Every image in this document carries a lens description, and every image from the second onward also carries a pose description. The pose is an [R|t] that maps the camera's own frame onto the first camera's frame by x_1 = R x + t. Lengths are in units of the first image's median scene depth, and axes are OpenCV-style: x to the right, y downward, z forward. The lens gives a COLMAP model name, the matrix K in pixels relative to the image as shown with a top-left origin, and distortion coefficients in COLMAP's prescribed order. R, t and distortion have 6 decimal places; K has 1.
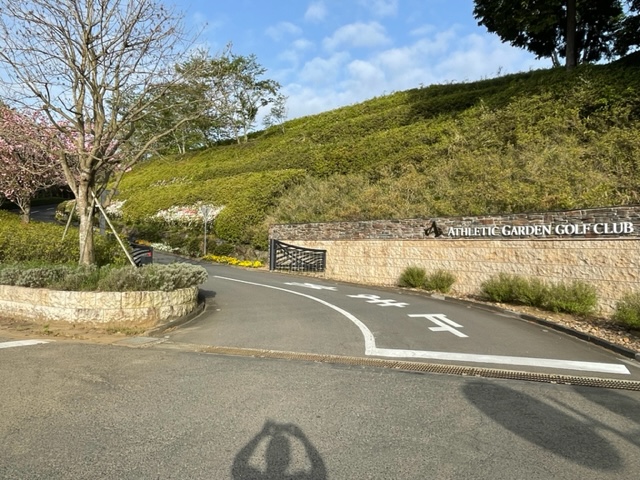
lens RADIAL K [[479.3, 0, 319.3], [0, 479.3, 239.9], [0, 0, 1]] dist [0.003315, -0.001106]
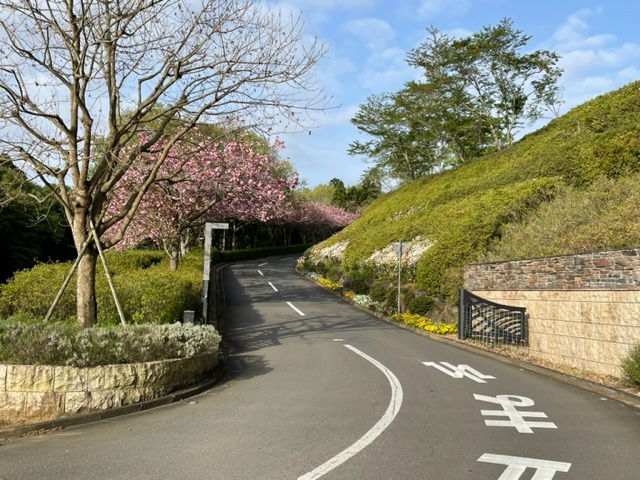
lens RADIAL K [[633.6, 0, 320.5], [0, 633.6, 240.8], [0, 0, 1]] dist [0.039481, 0.000000]
pose [[0.847788, -0.039364, -0.528872, 0.277053], [-0.003901, 0.996752, -0.080442, 0.004632], [0.530320, 0.070261, 0.844881, 0.303954]]
